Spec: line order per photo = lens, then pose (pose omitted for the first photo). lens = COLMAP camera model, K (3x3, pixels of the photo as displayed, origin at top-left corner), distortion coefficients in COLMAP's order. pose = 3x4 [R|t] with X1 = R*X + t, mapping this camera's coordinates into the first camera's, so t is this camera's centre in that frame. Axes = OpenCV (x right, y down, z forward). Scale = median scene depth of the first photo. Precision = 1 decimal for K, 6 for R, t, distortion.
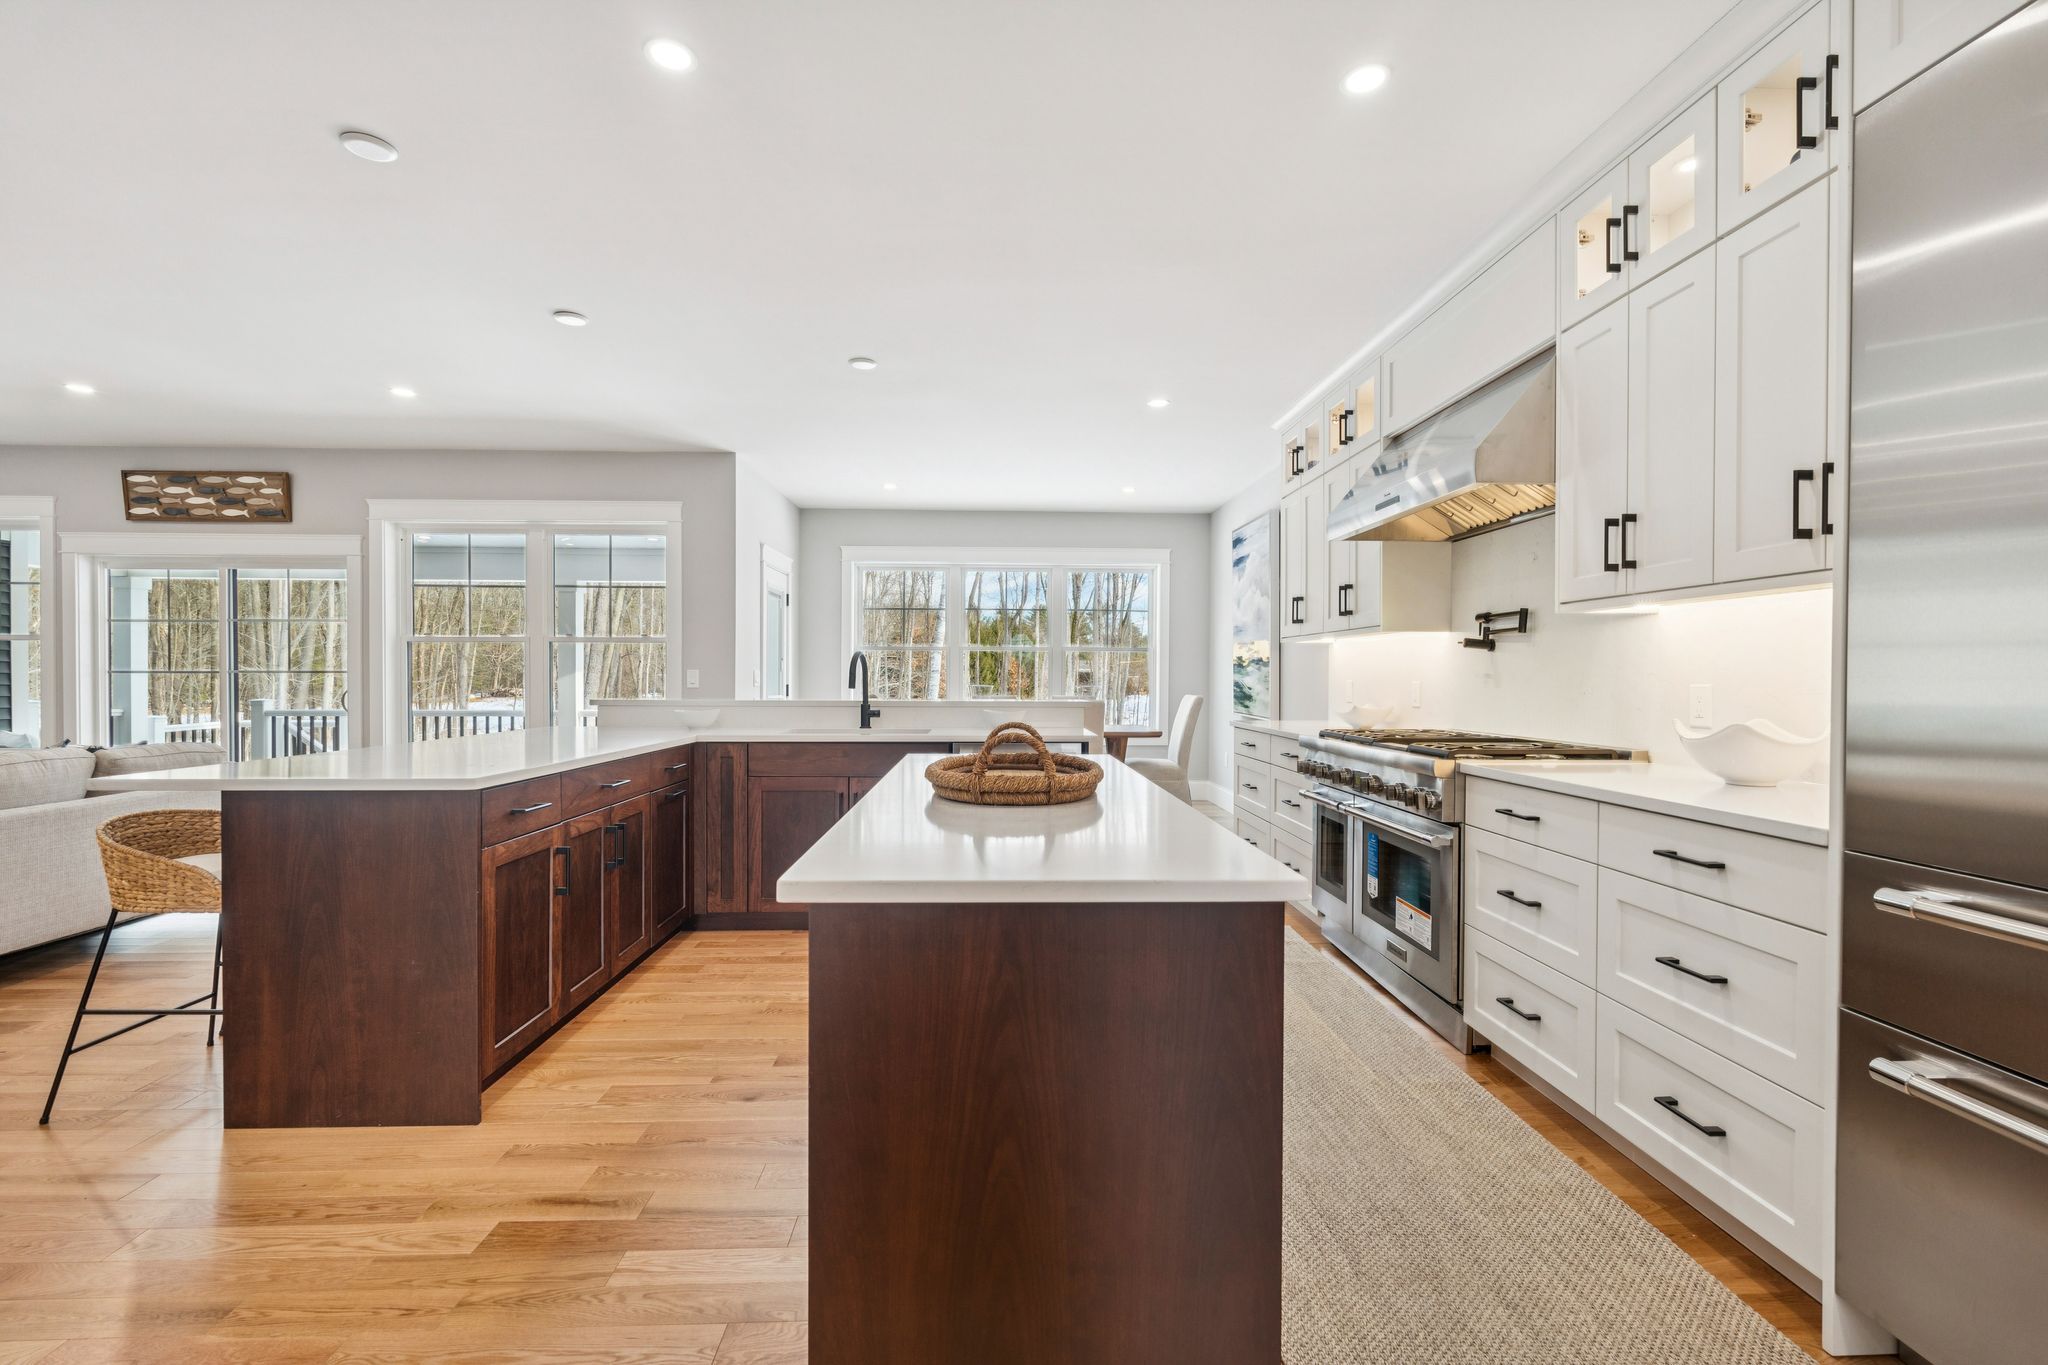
lens RADIAL K [[897.9, 0, 1026.9], [0, 897.9, 669.0], [0, 0, 1]] dist [0.000391, -0.000382]
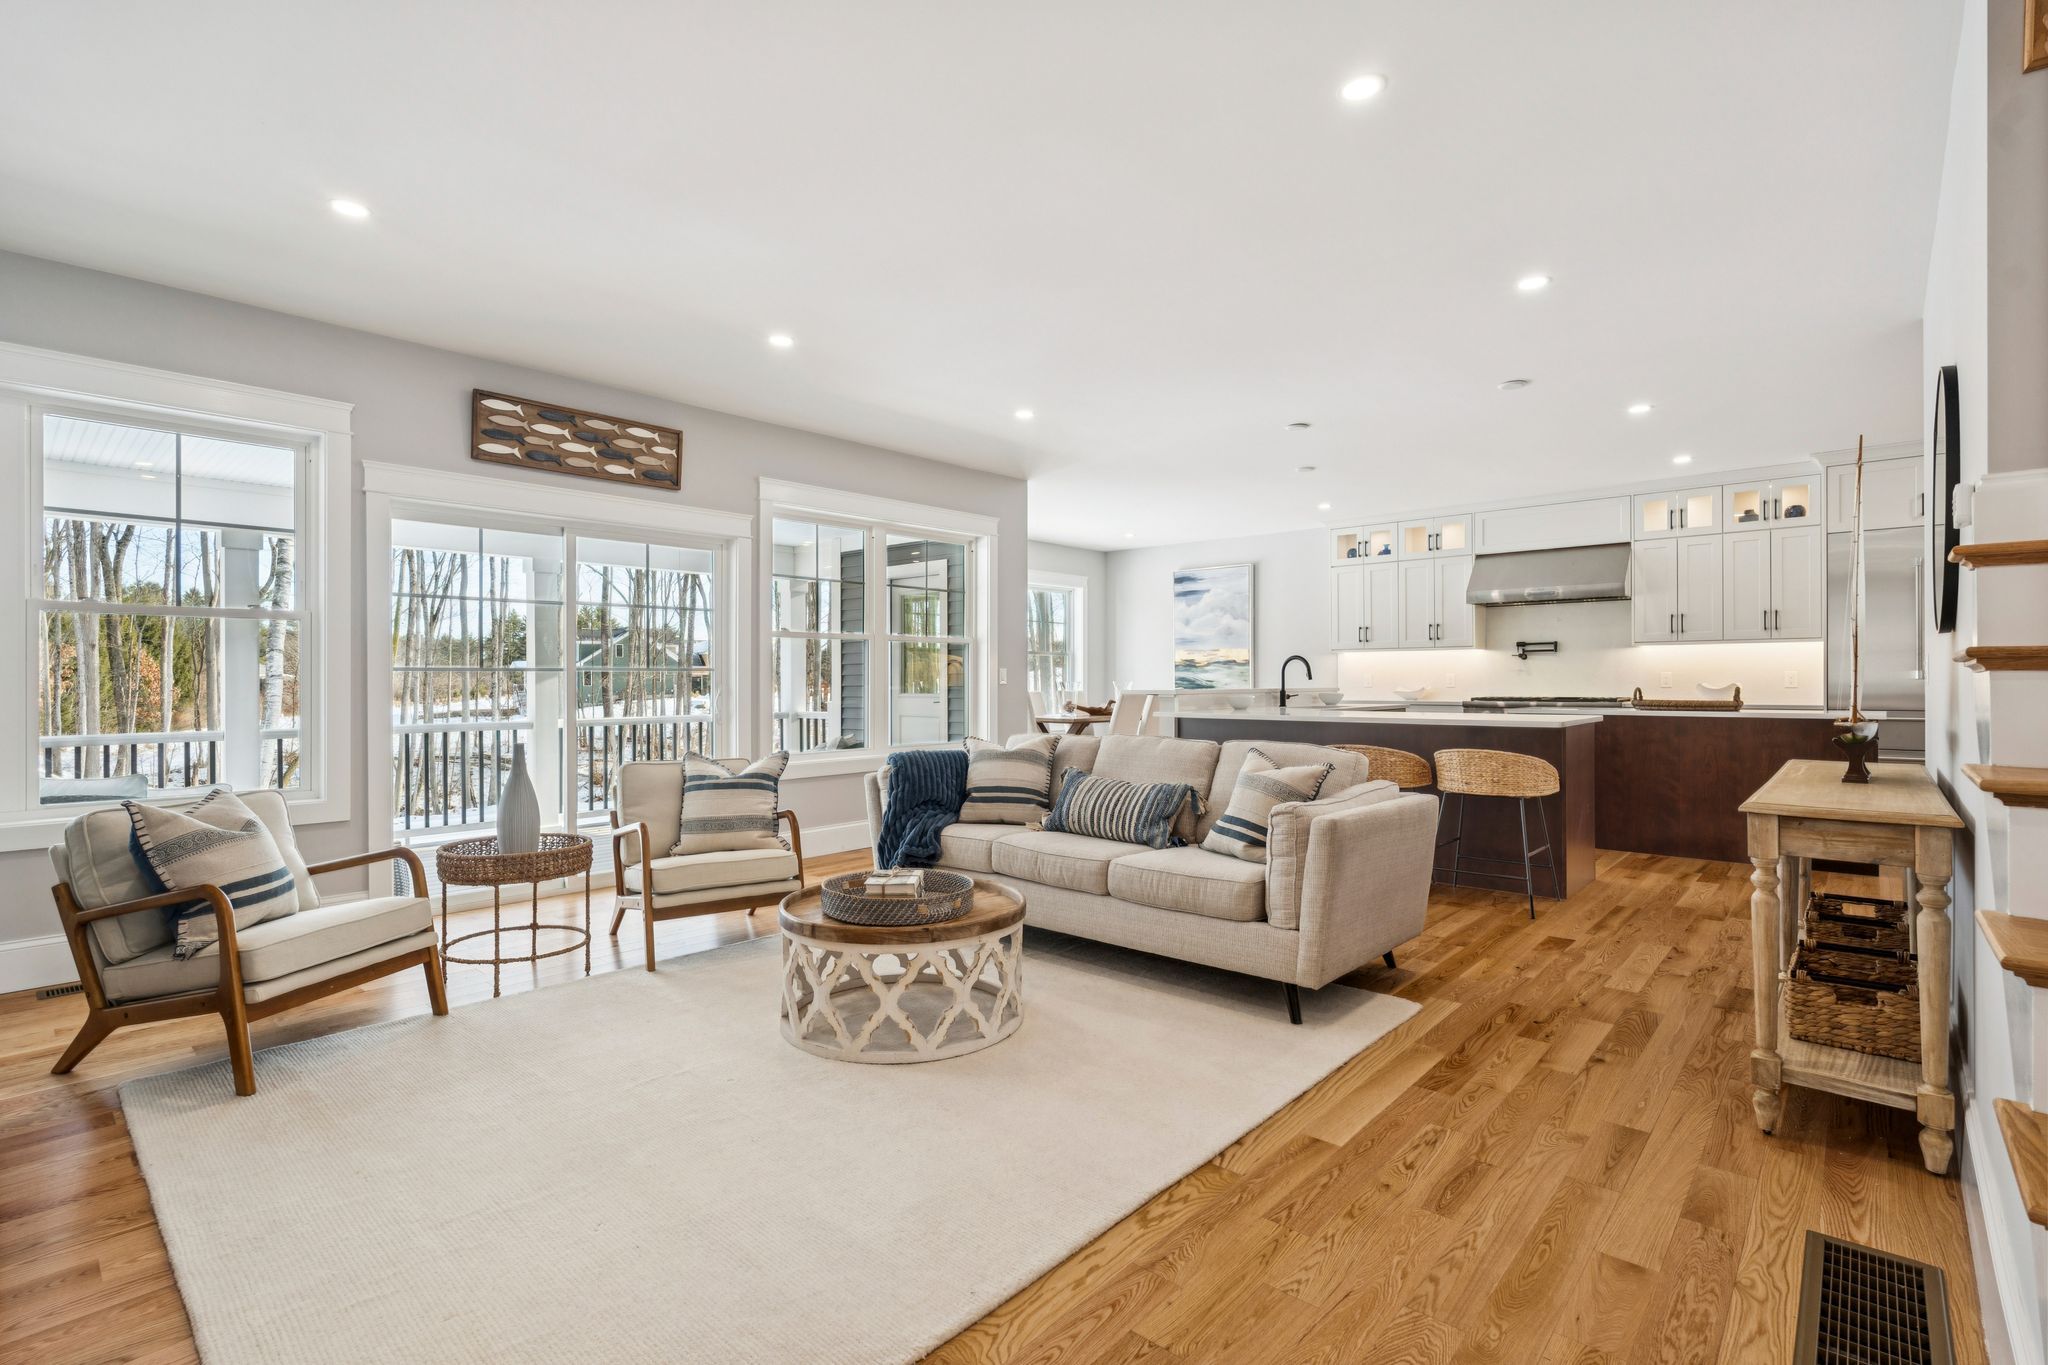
lens RADIAL K [[932.2, 0, 1024.0], [0, 932.2, 682.5], [0, 0, 1]] dist [0.001786, 0.000049]
pose [[0.704613, -0.008976, 0.709535, -1.223444], [-0.000857, 0.999909, 0.013500, 0.003798], [-0.709591, -0.010120, 0.704541, 0.157118]]
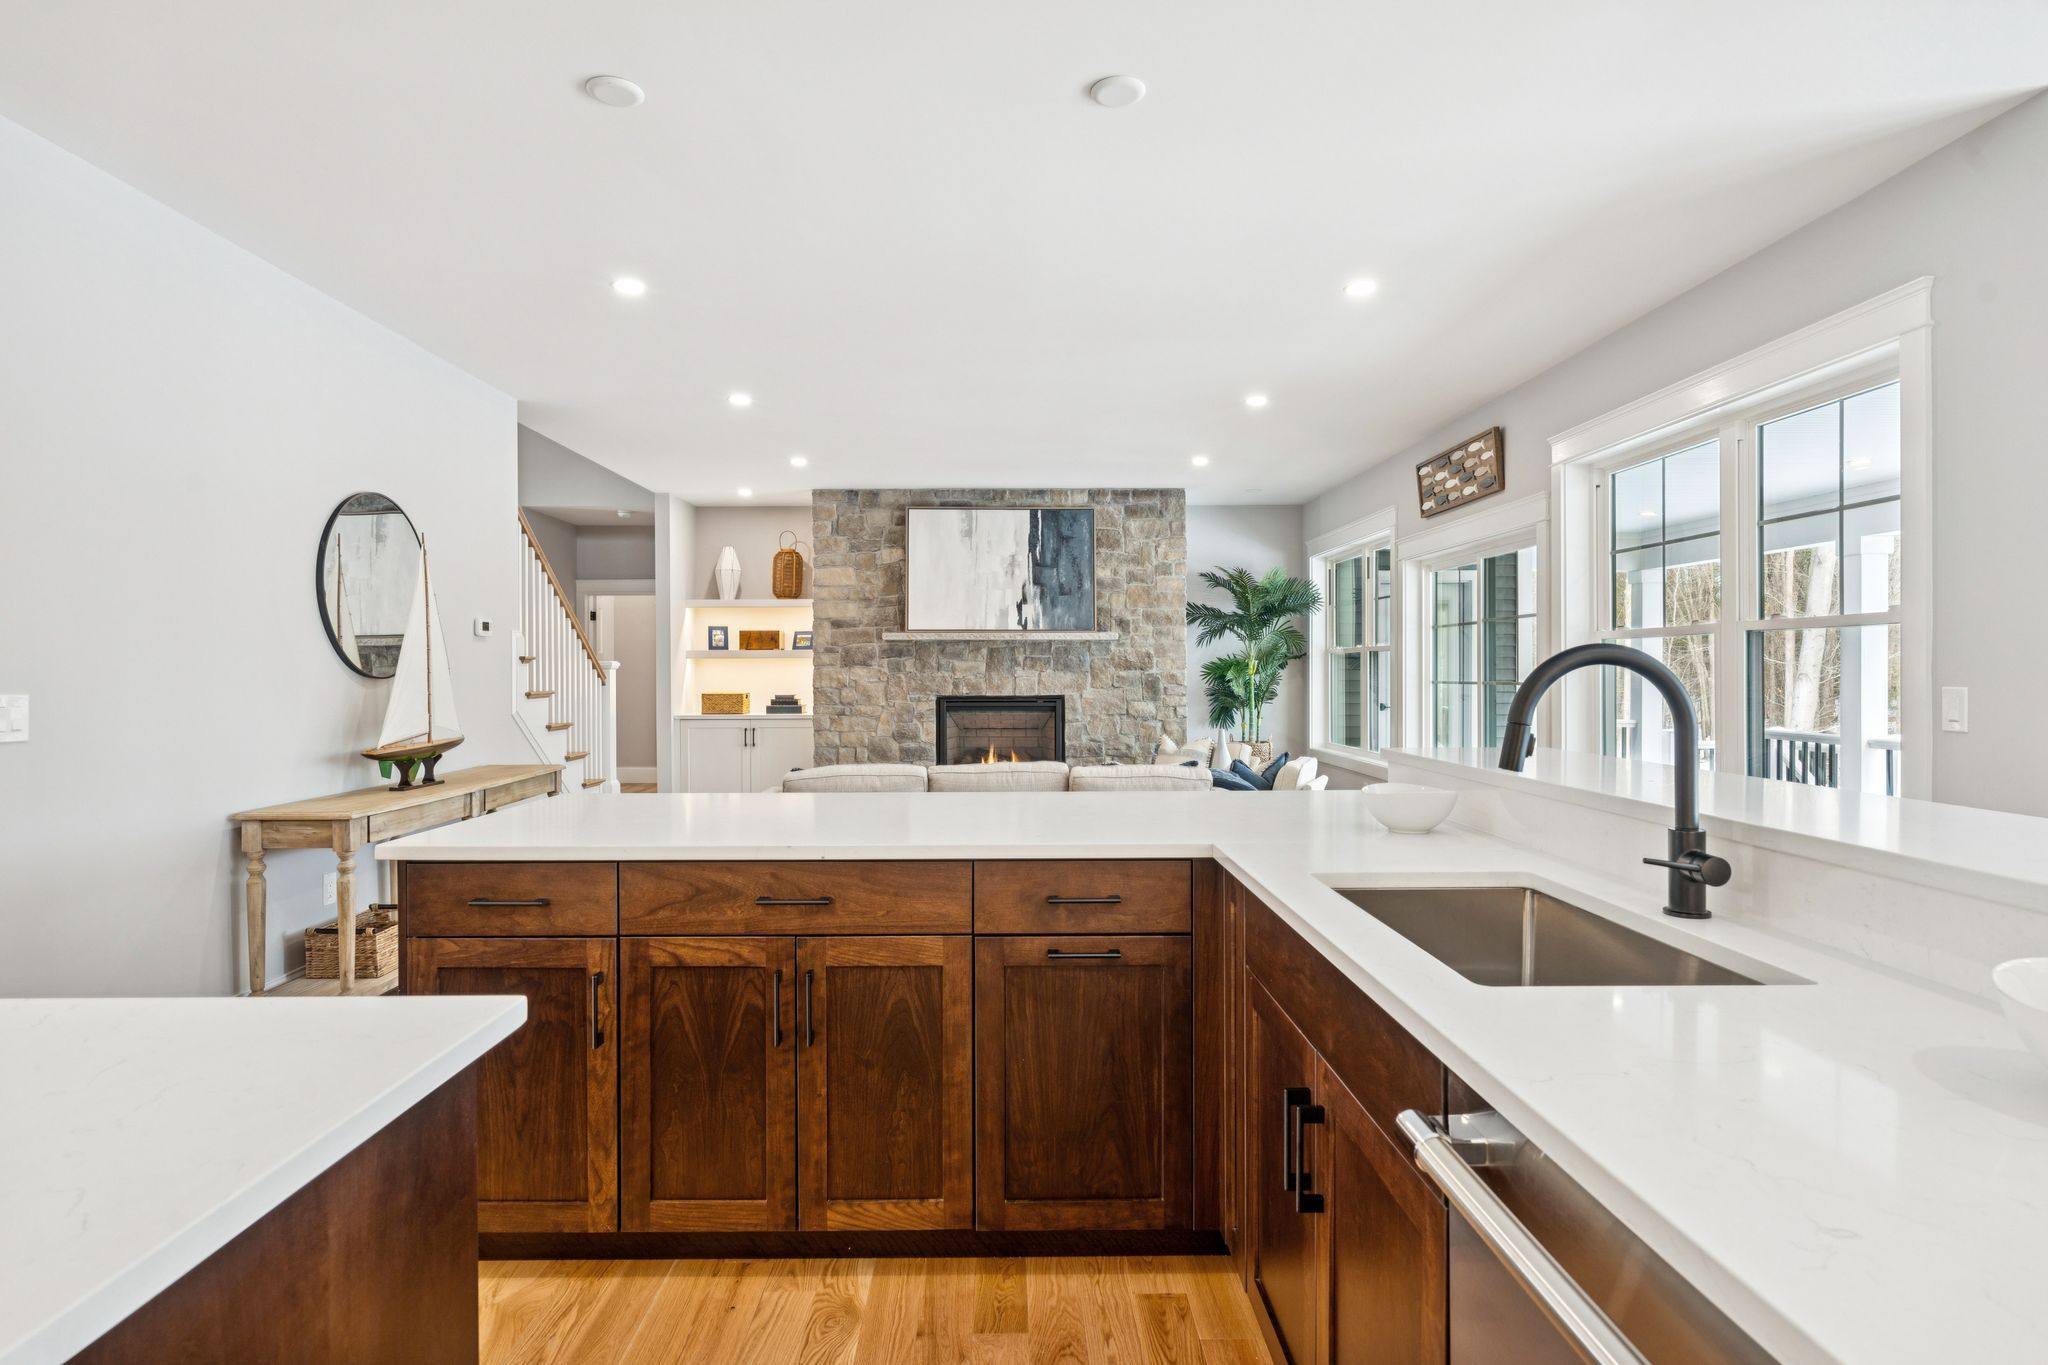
lens RADIAL K [[1080.4, 0, 1024.0], [0, 1080.4, 682.5], [0, 0, 1]] dist [-0.000163, -0.000185]
pose [[-0.029003, 0.008128, -0.999546, 0.122947], [0.008296, 0.999934, 0.007890, -0.008609], [0.999545, -0.008064, -0.029069, 0.620266]]
